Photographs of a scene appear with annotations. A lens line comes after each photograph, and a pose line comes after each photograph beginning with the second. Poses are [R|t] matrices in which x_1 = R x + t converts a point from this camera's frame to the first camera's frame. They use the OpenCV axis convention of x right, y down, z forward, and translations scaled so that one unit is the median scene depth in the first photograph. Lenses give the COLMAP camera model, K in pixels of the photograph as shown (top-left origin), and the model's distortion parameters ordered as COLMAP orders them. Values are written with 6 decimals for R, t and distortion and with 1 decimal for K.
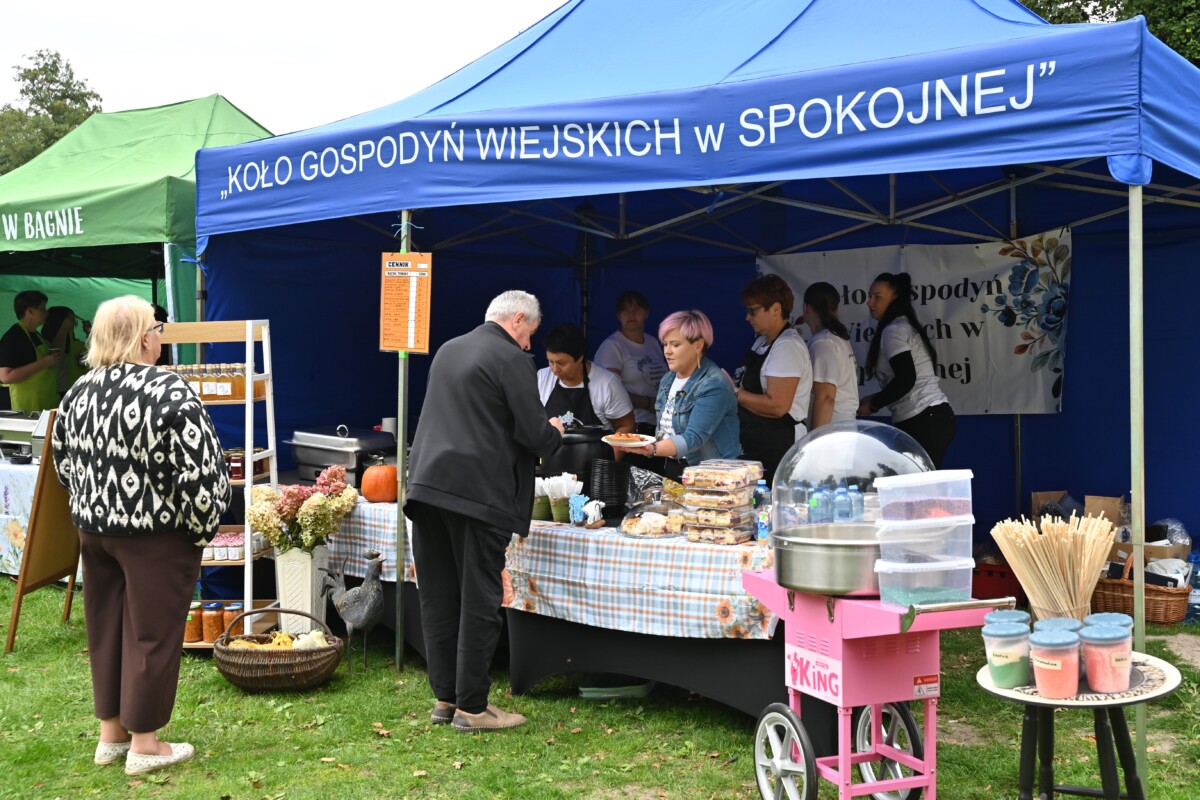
lens RADIAL K [[1269.0, 0, 600.0], [0, 1269.0, 400.0], [0, 0, 1]] dist [-0.007903, -0.002109]
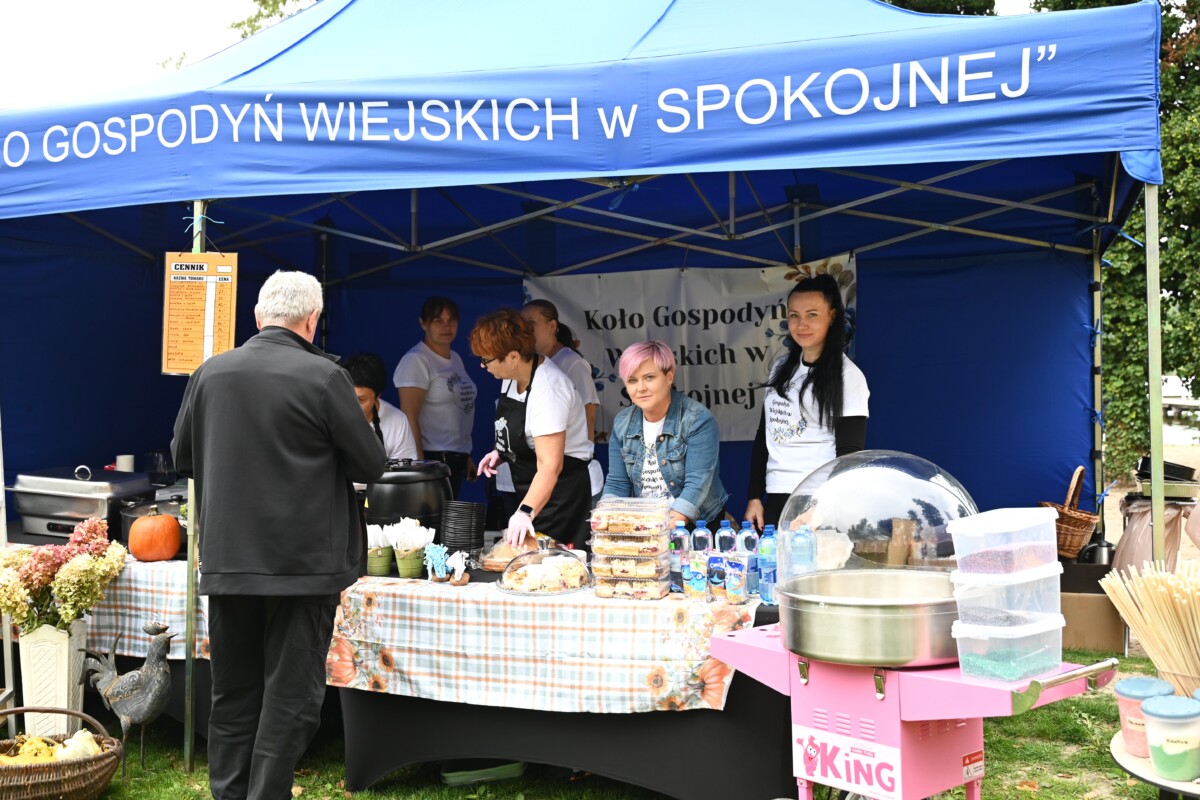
lens RADIAL K [[1192.6, 0, 600.0], [0, 1192.6, 400.0], [0, 0, 1]] dist [0.001413, -0.014670]
pose [[0.955984, -0.007145, 0.293331, -0.148366], [0.014124, 0.999665, -0.021682, -0.002039], [-0.293078, 0.024871, 0.955765, 0.221917]]
